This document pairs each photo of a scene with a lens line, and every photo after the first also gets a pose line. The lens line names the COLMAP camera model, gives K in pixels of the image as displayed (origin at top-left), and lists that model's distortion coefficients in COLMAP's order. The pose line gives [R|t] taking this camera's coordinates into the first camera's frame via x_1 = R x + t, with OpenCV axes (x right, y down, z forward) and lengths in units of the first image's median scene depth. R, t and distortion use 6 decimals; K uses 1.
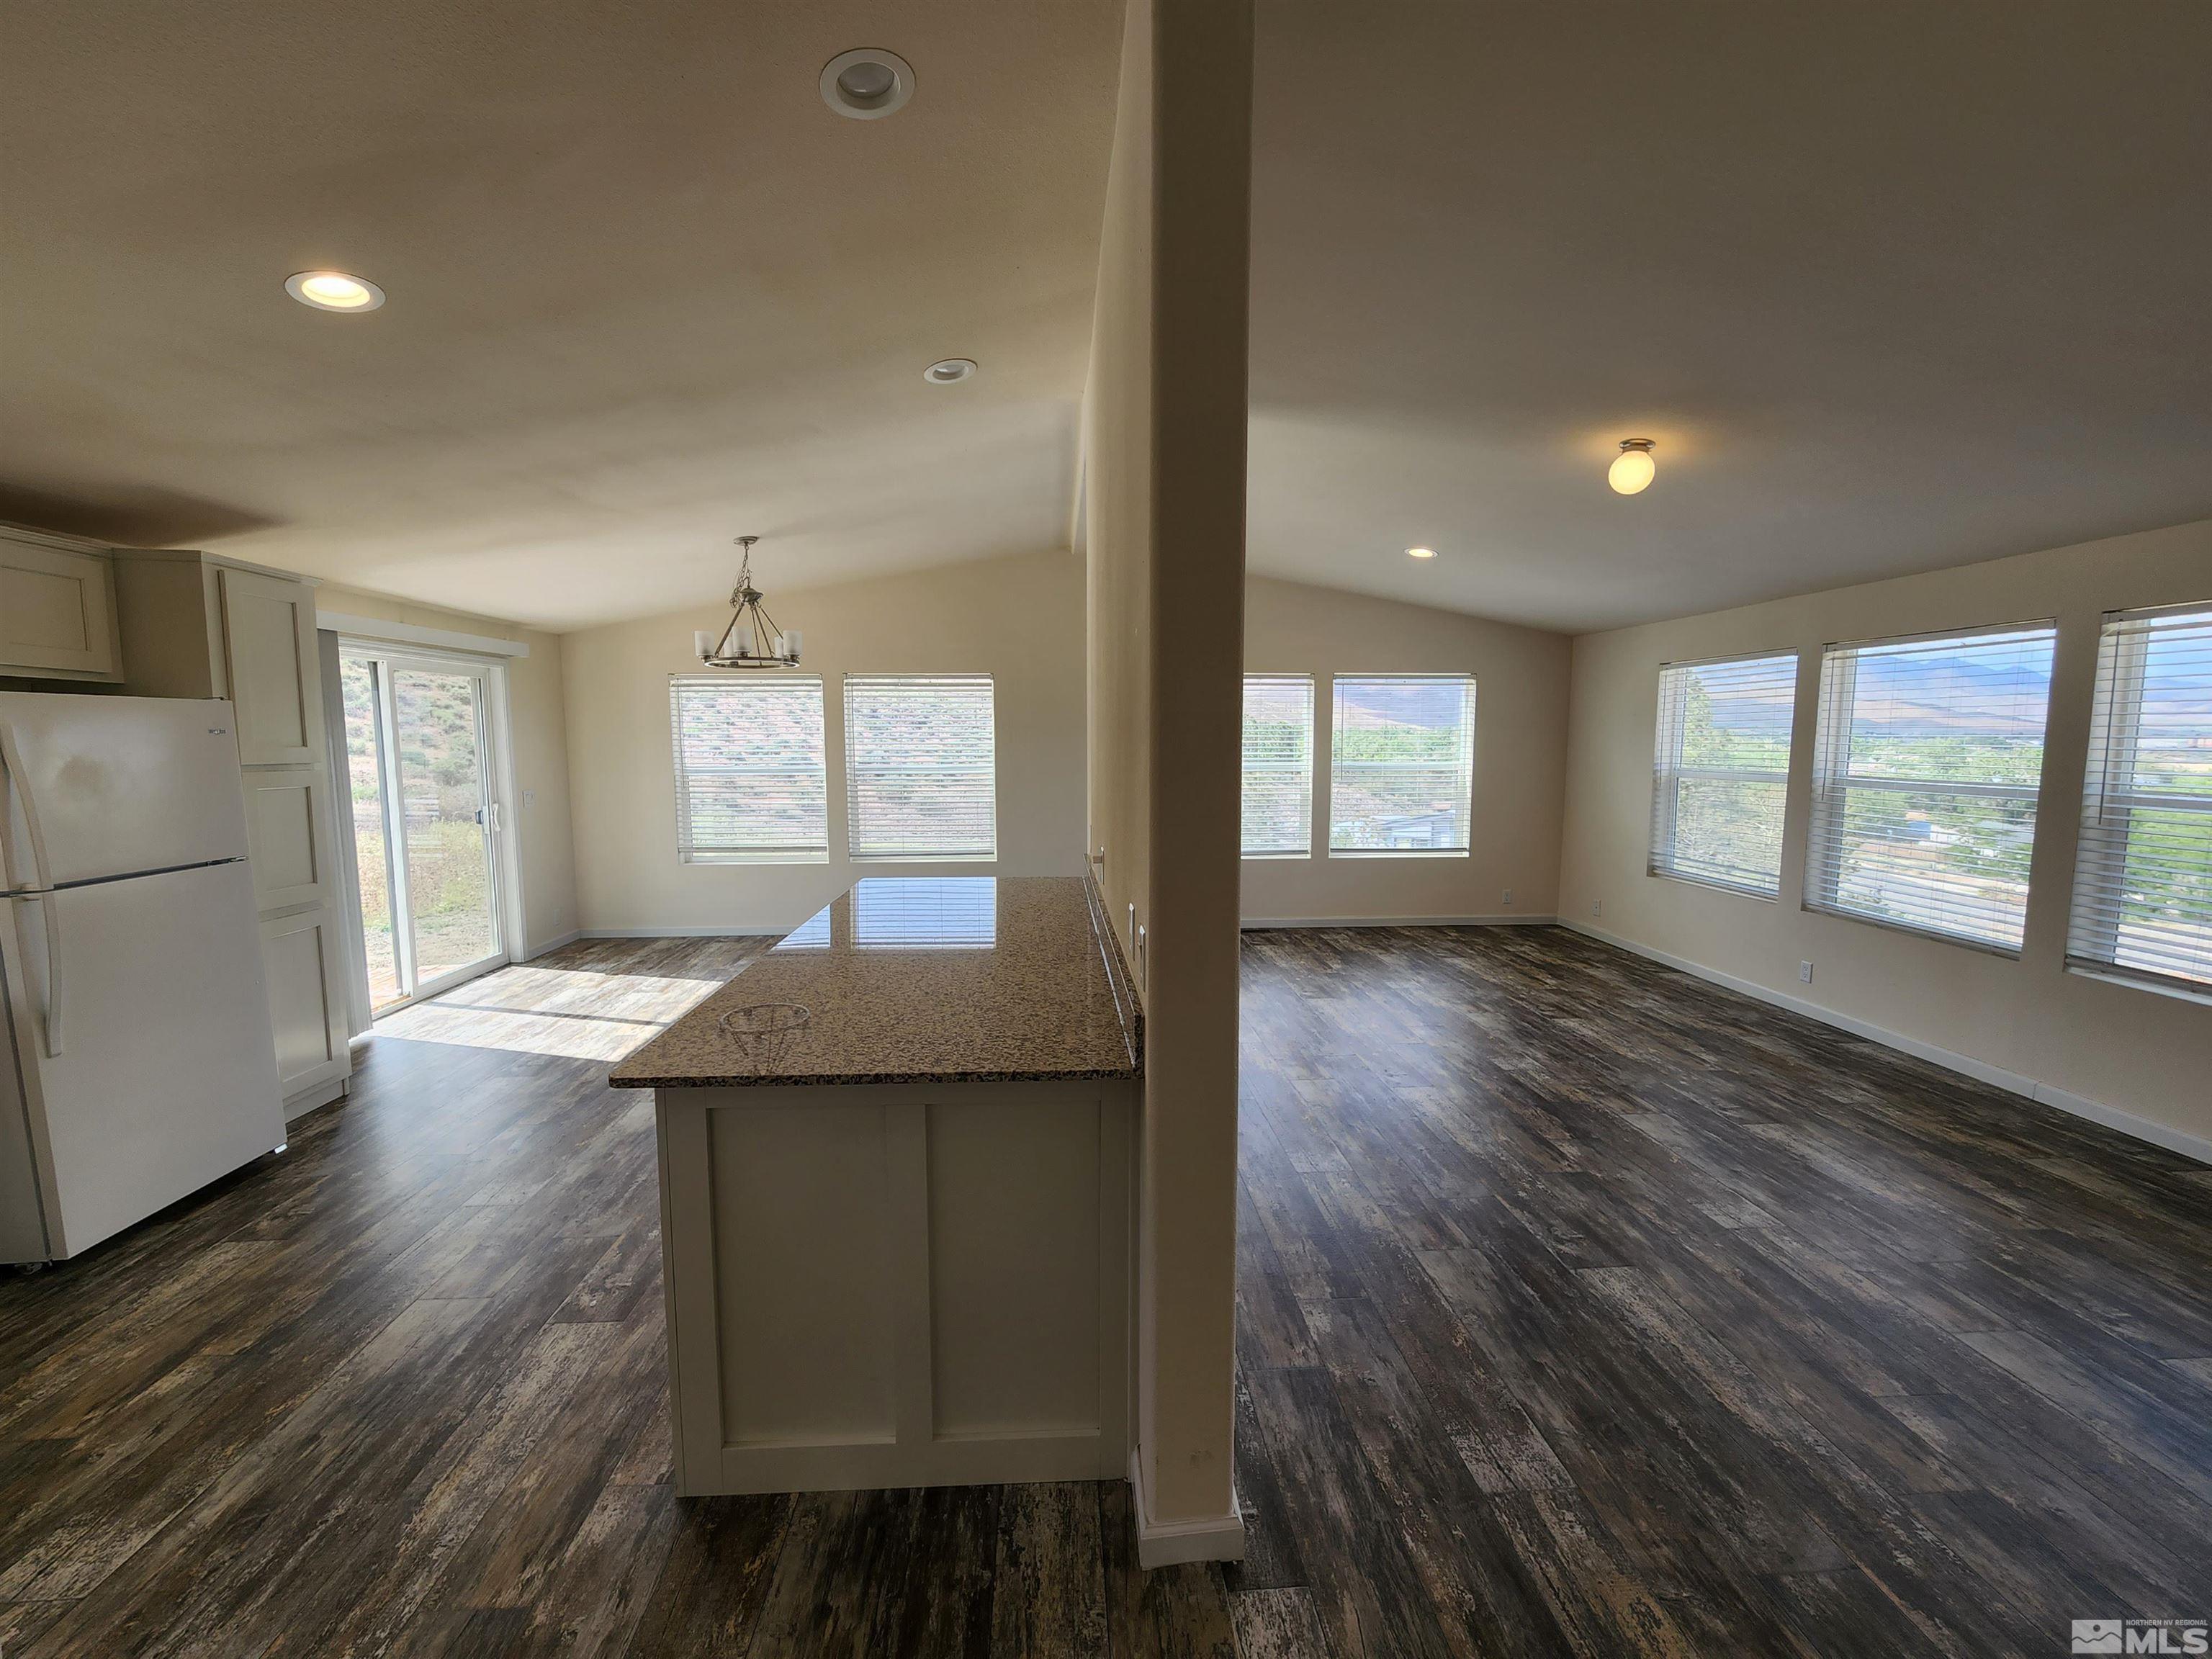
lens RADIAL K [[910.4, 0, 1096.9], [0, 910.4, 832.3], [0, 0, 1]] dist [-0.002531, -0.000273]
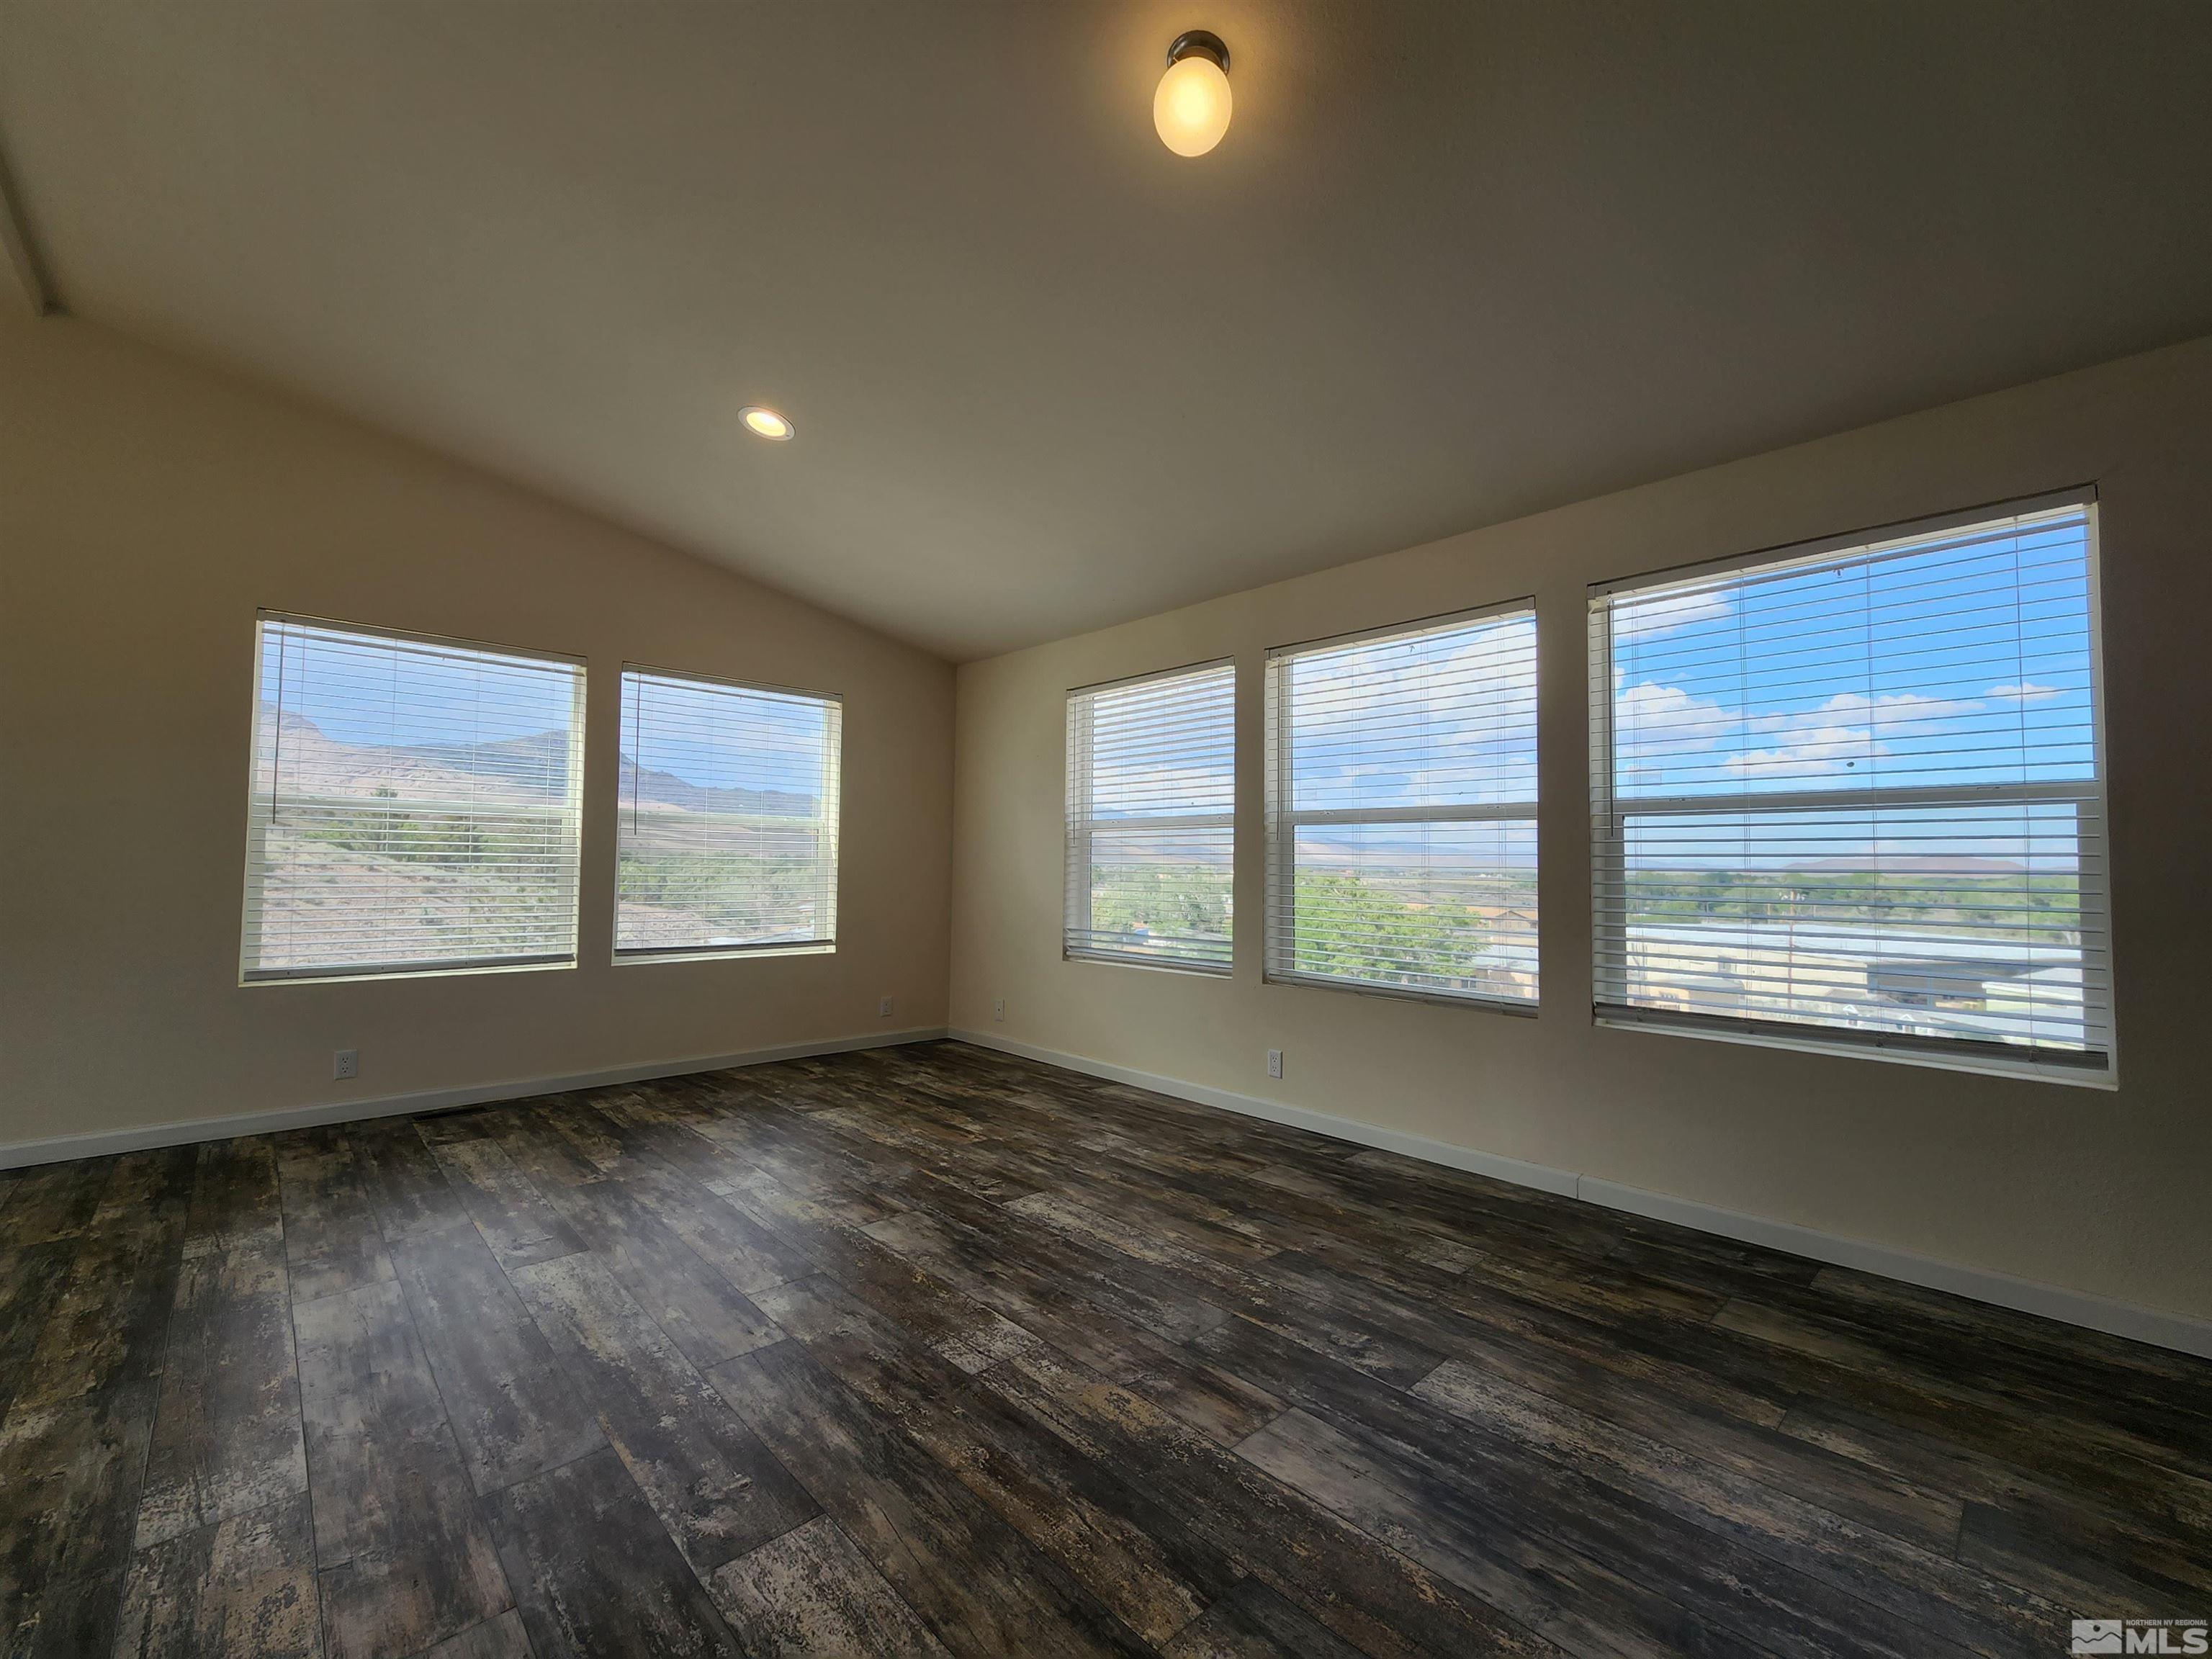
lens RADIAL K [[916.1, 0, 1100.0], [0, 916.1, 826.3], [0, 0, 1]] dist [-0.000926, -0.000199]
pose [[0.765914, 0.039926, 0.641702, 0.157145], [0.053384, 0.990674, -0.125357, 0.042354], [-0.640723, 0.130269, 0.756640, 0.465954]]
